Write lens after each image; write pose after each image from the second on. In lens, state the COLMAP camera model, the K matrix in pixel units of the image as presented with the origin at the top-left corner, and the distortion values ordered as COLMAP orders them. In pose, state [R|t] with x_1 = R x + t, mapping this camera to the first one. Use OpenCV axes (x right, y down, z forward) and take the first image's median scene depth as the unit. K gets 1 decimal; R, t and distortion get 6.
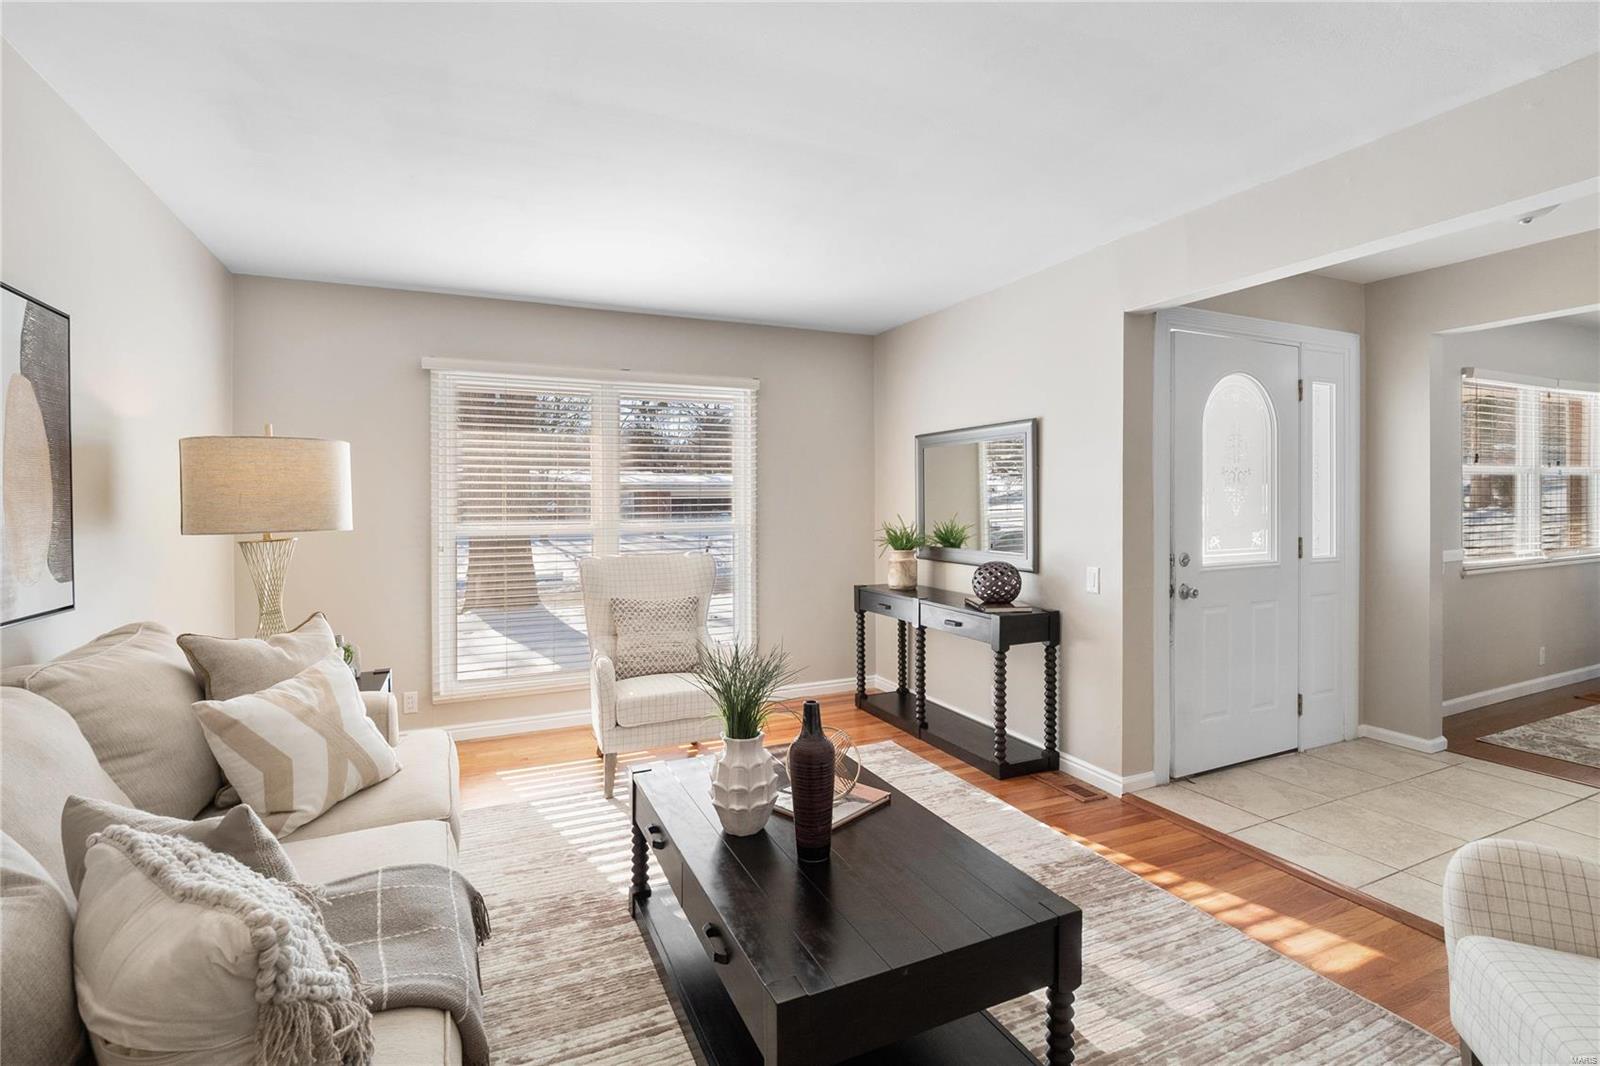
lens RADIAL K [[751.3, 0, 809.9], [0, 751.3, 505.5], [0, 0, 1]] dist [0.001427, -0.010785]
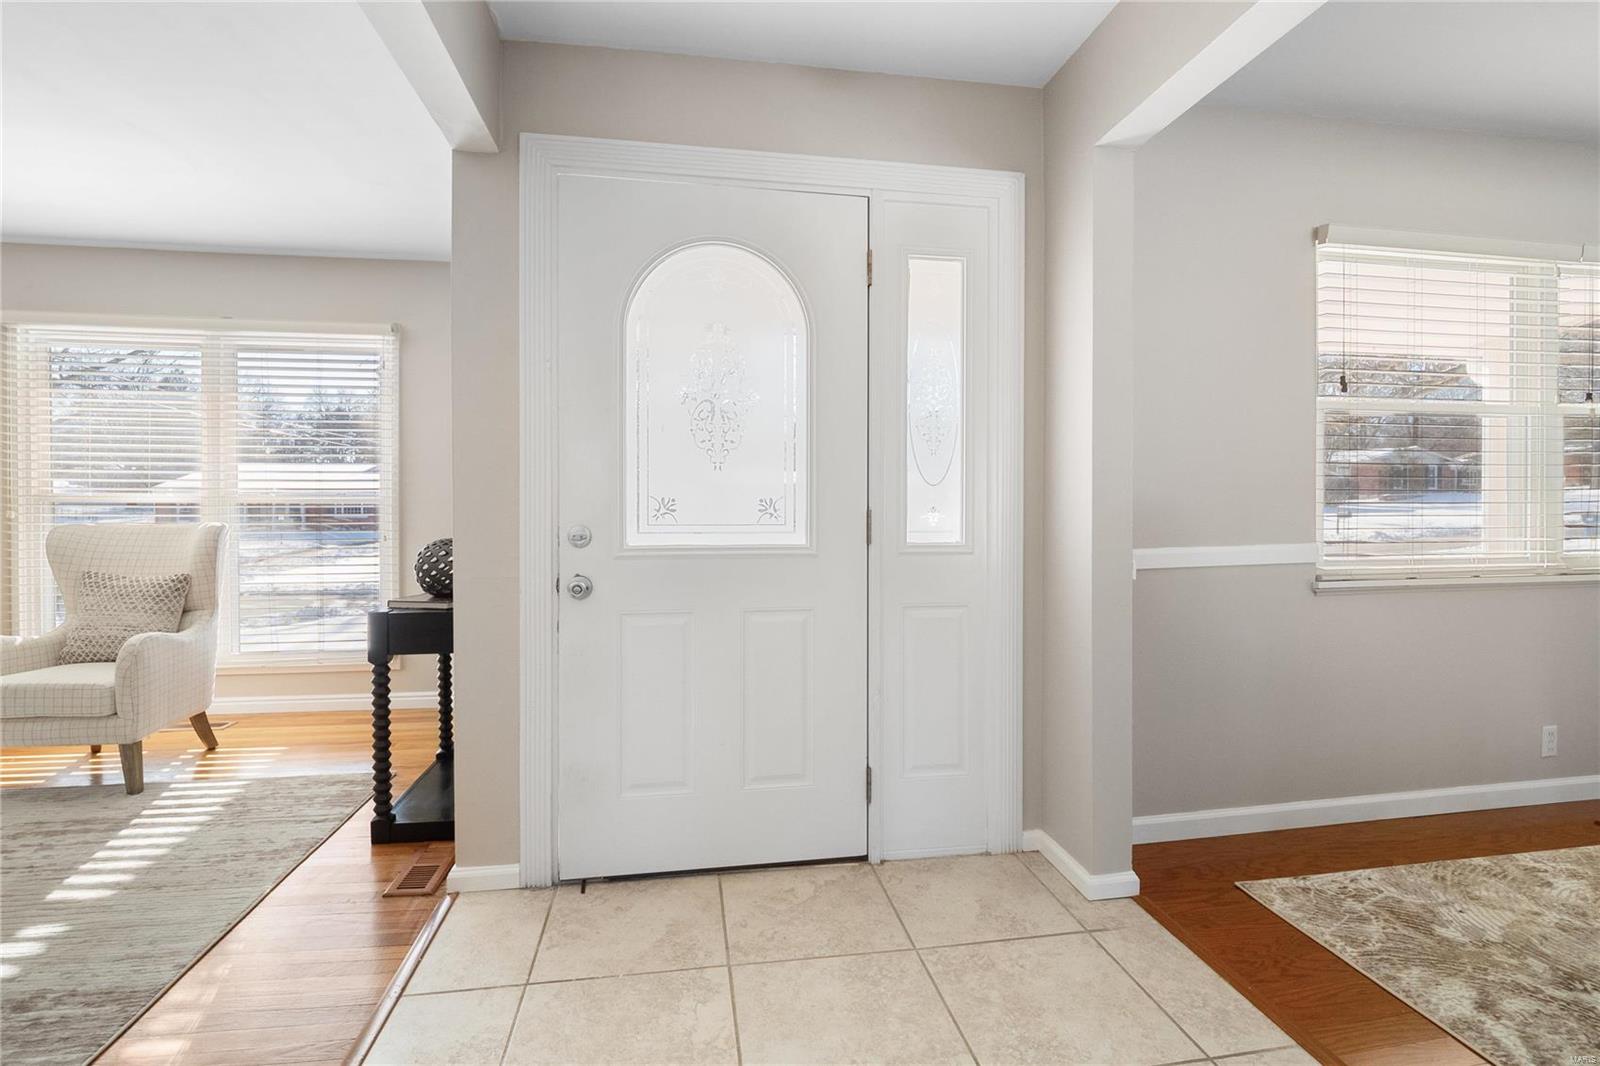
lens RADIAL K [[751.3, 0, 809.9], [0, 751.3, 505.5], [0, 0, 1]] dist [0.001427, -0.010785]
pose [[0.962524, 0.009803, -0.271019, 0.770201], [-0.010898, 0.999937, -0.002537, 0.041277], [0.270977, 0.005396, 0.962571, 0.398873]]
